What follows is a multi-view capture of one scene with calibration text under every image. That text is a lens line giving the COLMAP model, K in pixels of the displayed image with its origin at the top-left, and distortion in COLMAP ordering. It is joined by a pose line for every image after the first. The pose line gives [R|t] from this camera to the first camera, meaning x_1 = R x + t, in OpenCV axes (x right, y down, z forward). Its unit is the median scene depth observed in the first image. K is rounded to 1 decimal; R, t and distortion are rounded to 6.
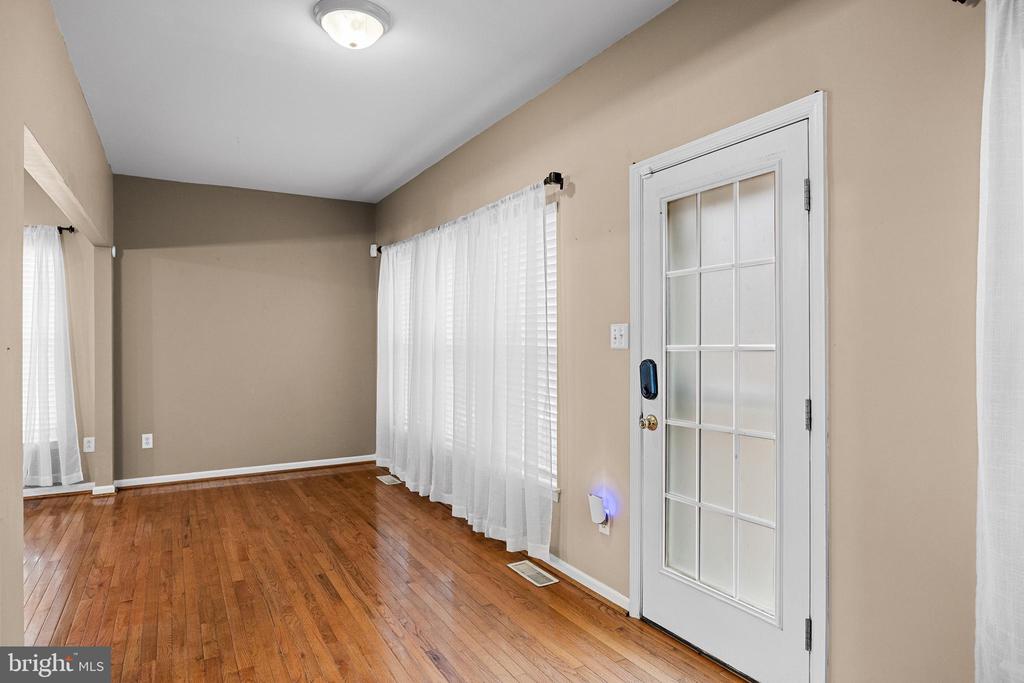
lens RADIAL K [[582.6, 0, 509.7], [0, 582.6, 344.7], [0, 0, 1]] dist [-0.000896, -0.000120]
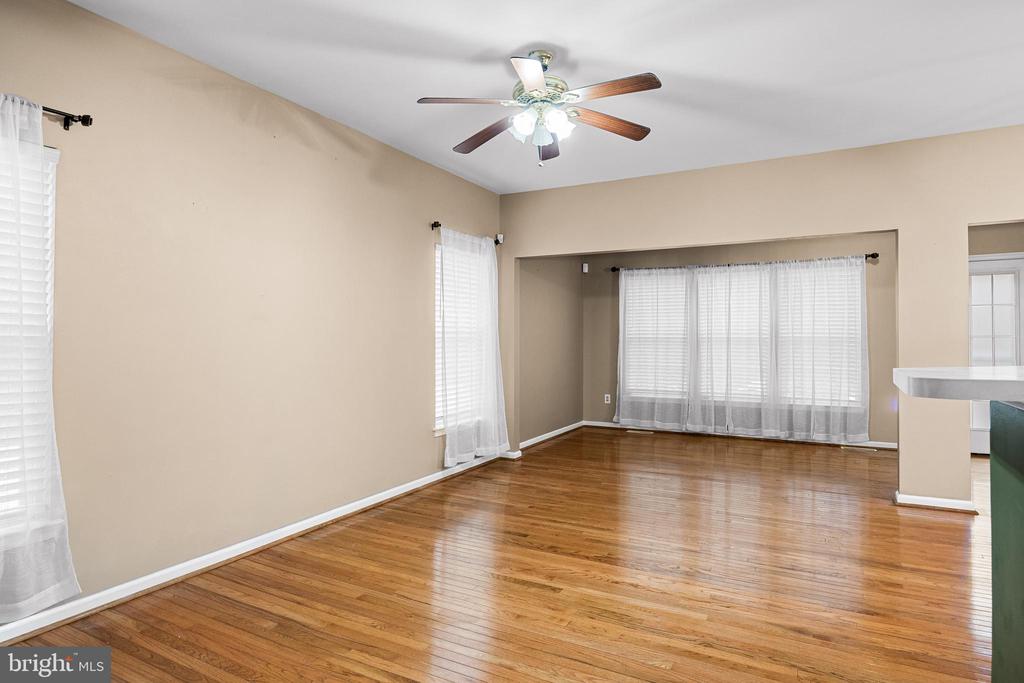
lens RADIAL K [[564.9, 0, 506.2], [0, 564.9, 340.3], [0, 0, 1]] dist [-0.007744, -0.000402]
pose [[0.851286, -0.001223, 0.524700, -1.368376], [0.004348, 0.999979, -0.004723, 0.013600], [-0.524683, 0.006302, 0.851274, -0.014545]]
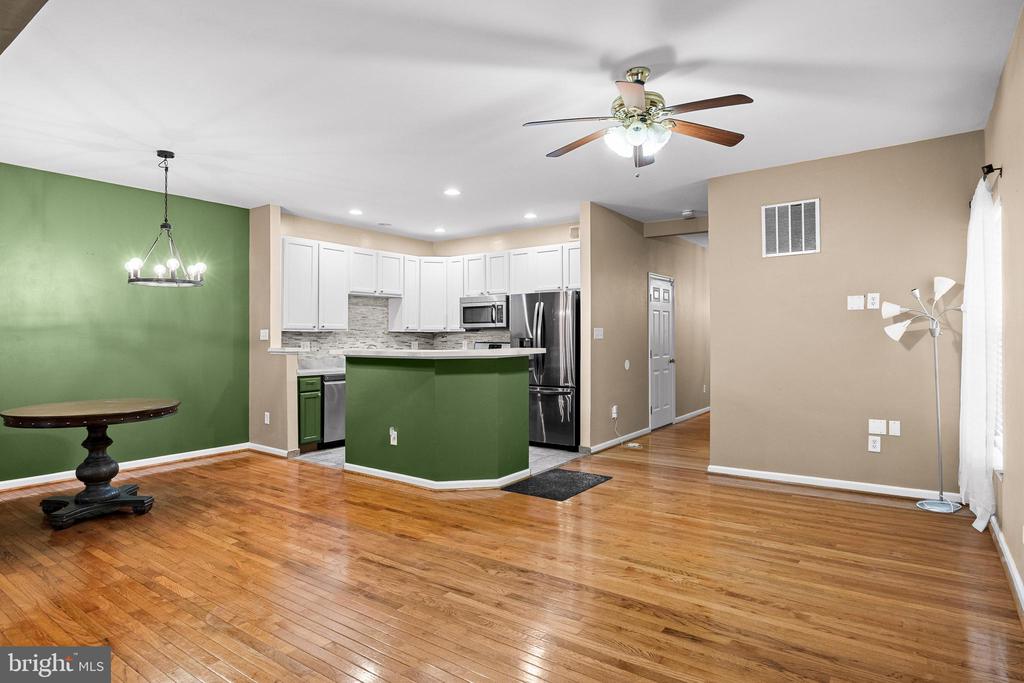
lens RADIAL K [[564.9, 0, 506.2], [0, 564.9, 340.3], [0, 0, 1]] dist [-0.007744, -0.000402]
pose [[-0.914764, 0.012486, -0.403796, -0.621568], [0.009039, 0.999905, 0.010443, 0.001716], [0.403888, 0.005903, -0.914789, 1.012403]]
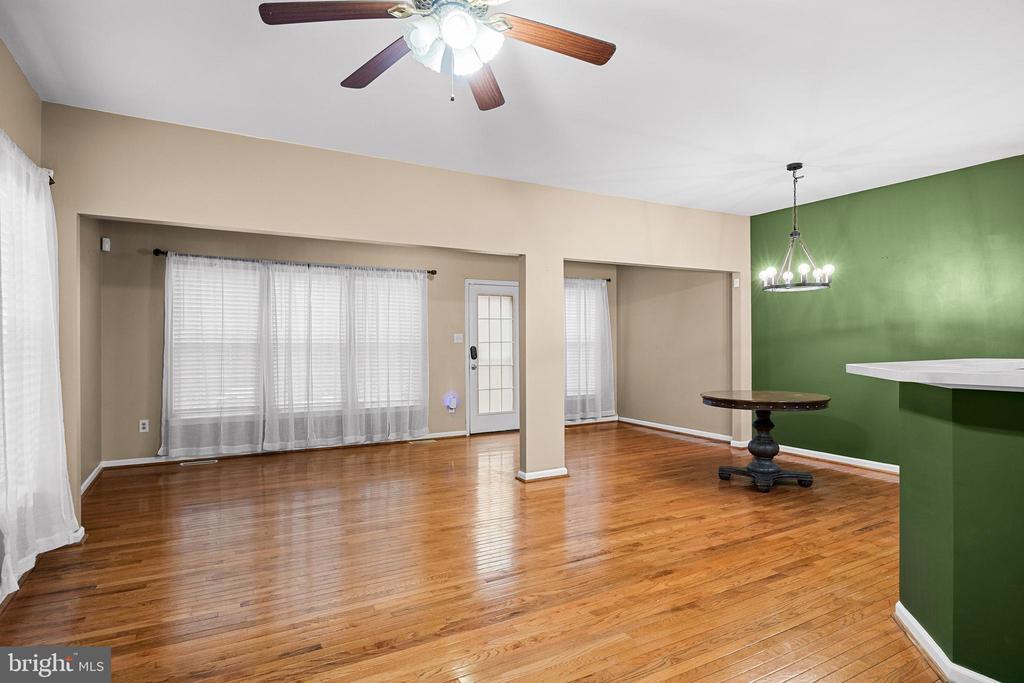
lens RADIAL K [[552.5, 0, 507.2], [0, 552.5, 340.1], [0, 0, 1]] dist [-0.004434, -0.000169]
pose [[0.011036, 0.004779, 0.999928, -1.434206], [0.009002, 0.999948, -0.004878, 0.005287], [-0.999899, 0.009055, 0.010992, 0.437009]]
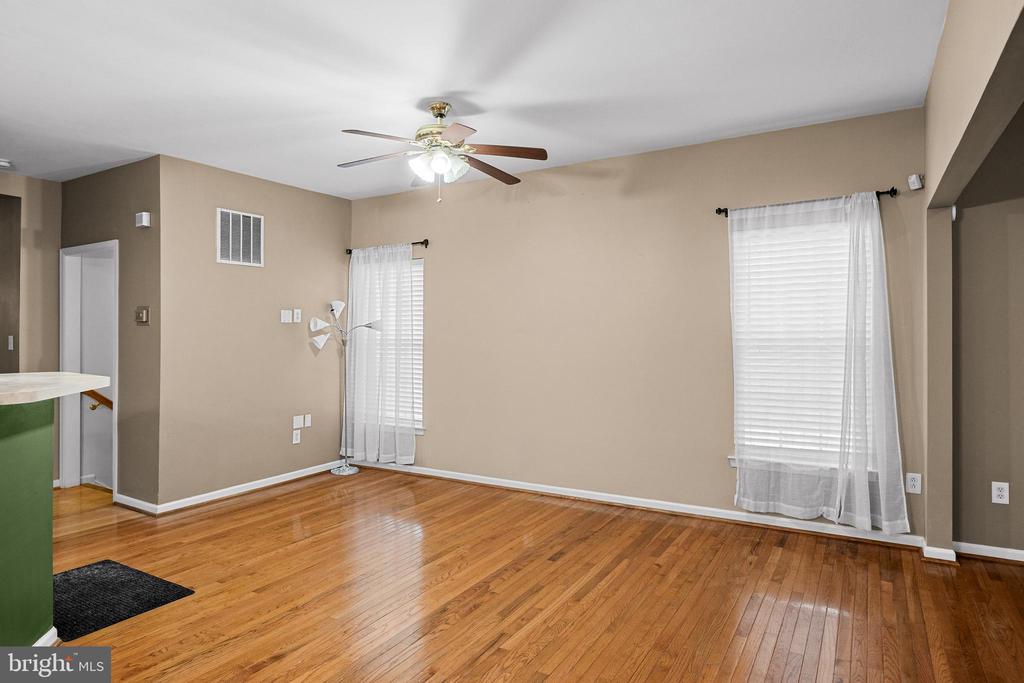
lens RADIAL K [[606.6, 0, 510.9], [0, 606.6, 330.1], [0, 0, 1]] dist [-0.001460, -0.001011]
pose [[0.493705, -0.004257, -0.869619, -0.319310], [-0.004332, 0.999964, -0.007354, -0.012572], [0.869619, 0.007398, 0.493668, 0.189414]]
